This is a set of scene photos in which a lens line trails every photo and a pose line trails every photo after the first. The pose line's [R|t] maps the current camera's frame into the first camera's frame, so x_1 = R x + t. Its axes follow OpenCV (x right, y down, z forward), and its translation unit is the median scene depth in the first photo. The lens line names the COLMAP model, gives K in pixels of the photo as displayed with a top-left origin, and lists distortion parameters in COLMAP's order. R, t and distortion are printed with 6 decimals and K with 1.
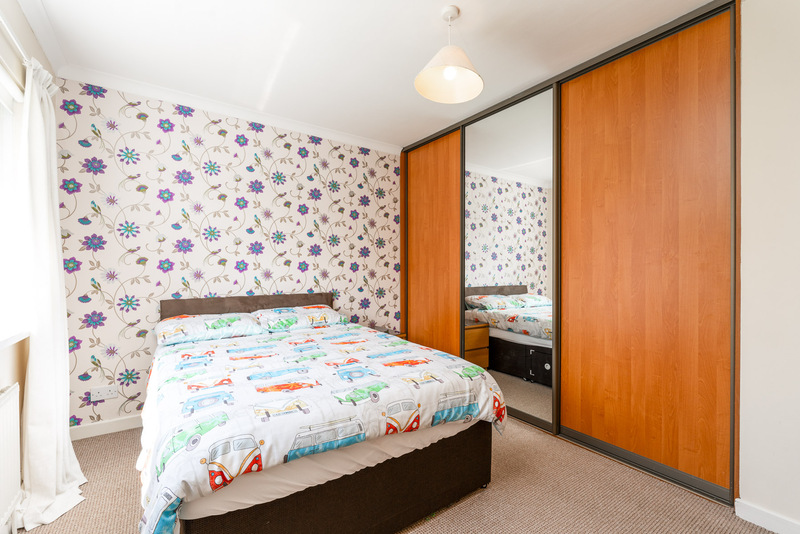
lens RADIAL K [[354.5, 0, 400.0], [0, 354.5, 267.0], [0, 0, 1]] dist [0.001179, -0.000279]
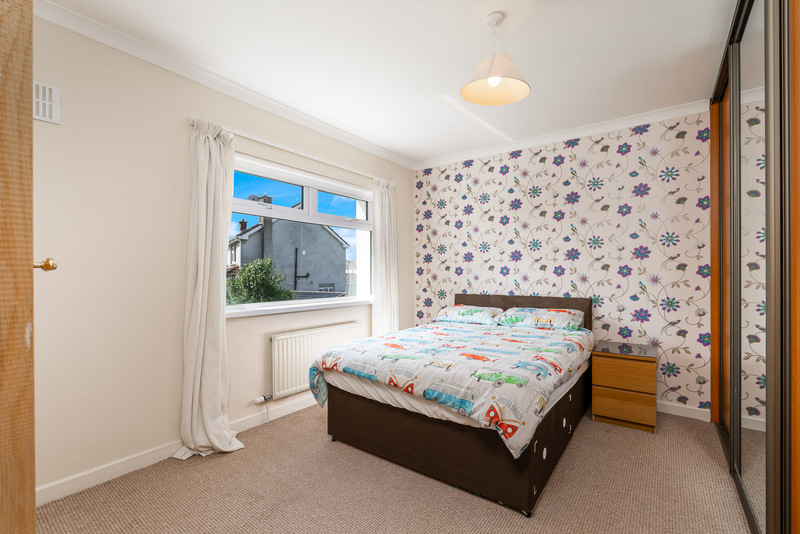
lens RADIAL K [[352.0, 0, 401.6], [0, 352.0, 274.8], [0, 0, 1]] dist [0.000175, 0.000059]
pose [[0.317771, 0.001391, -0.948166, 0.627593], [0.003941, 0.999988, 0.002788, 0.005906], [0.948159, -0.004622, 0.317762, 0.271492]]
